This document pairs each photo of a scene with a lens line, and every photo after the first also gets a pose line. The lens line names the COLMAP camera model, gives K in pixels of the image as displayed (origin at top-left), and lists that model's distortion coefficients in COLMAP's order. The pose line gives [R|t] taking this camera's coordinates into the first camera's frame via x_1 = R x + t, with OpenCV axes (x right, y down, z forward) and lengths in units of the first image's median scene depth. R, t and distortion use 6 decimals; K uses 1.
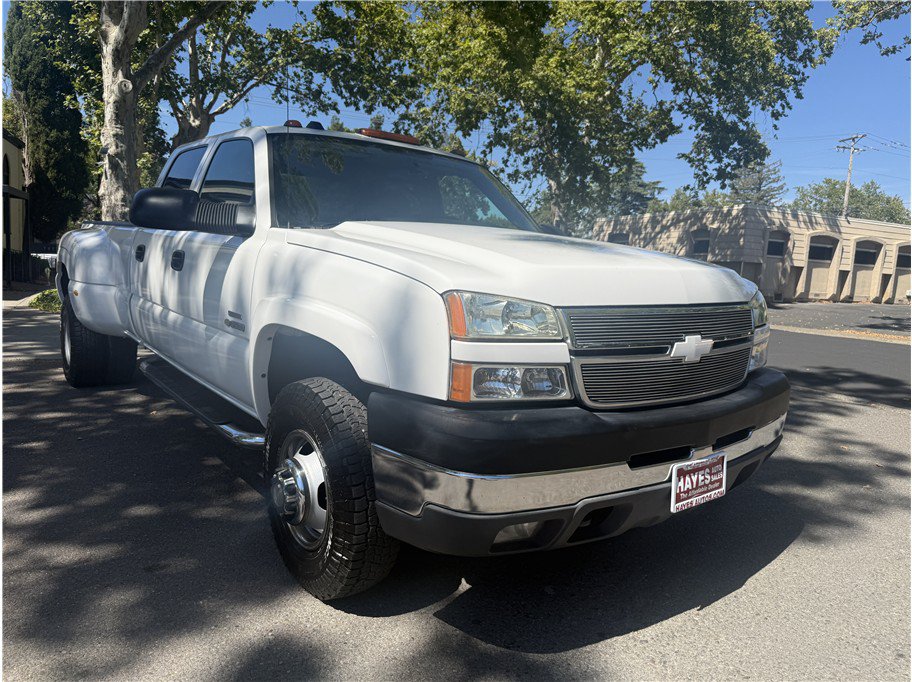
lens RADIAL K [[635.1, 0, 460.1], [0, 635.1, 335.3], [0, 0, 1]] dist [0.059096, -0.086404]
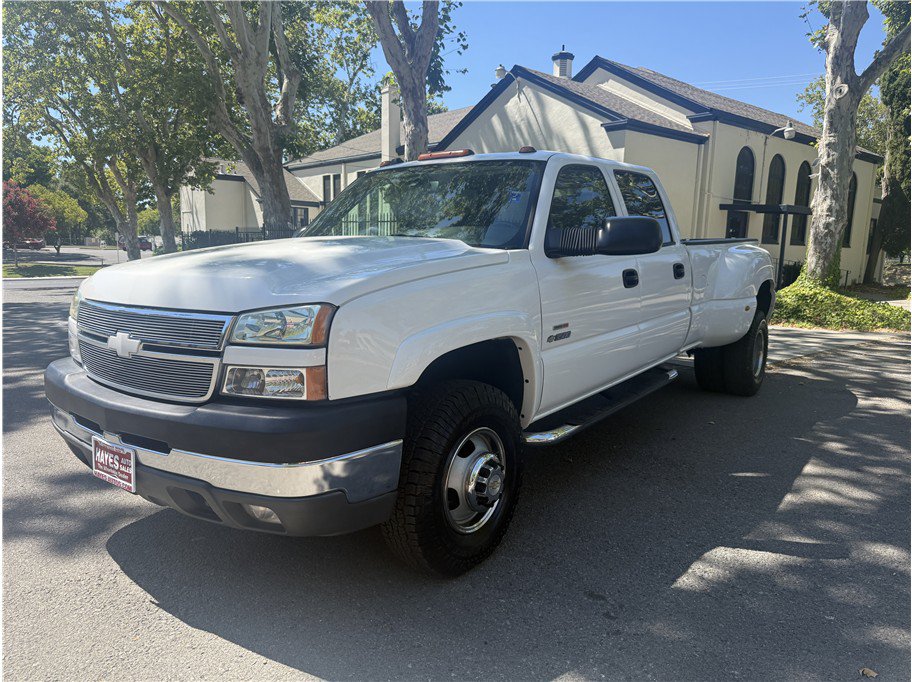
lens RADIAL K [[635.1, 0, 460.1], [0, 635.1, 335.3], [0, 0, 1]] dist [0.059096, -0.086404]
pose [[0.277747, 0.088507, -0.956568, 1.594723], [-0.108402, 0.992275, 0.060335, -0.125148], [0.954518, 0.086936, 0.285196, 1.245929]]
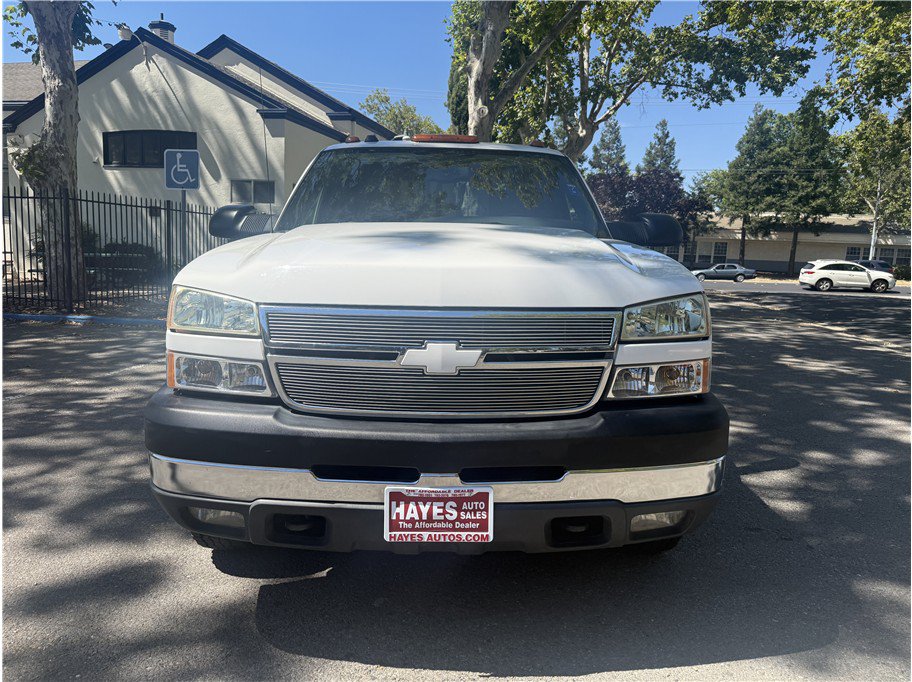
lens RADIAL K [[647.9, 0, 462.8], [0, 647.9, 330.5], [0, 0, 1]] dist [-0.001409, -0.004182]
pose [[0.804797, 0.049242, -0.591503, 0.903377], [-0.055577, 0.998426, 0.007500, -0.024379], [0.590942, 0.026838, 0.806268, 0.320716]]
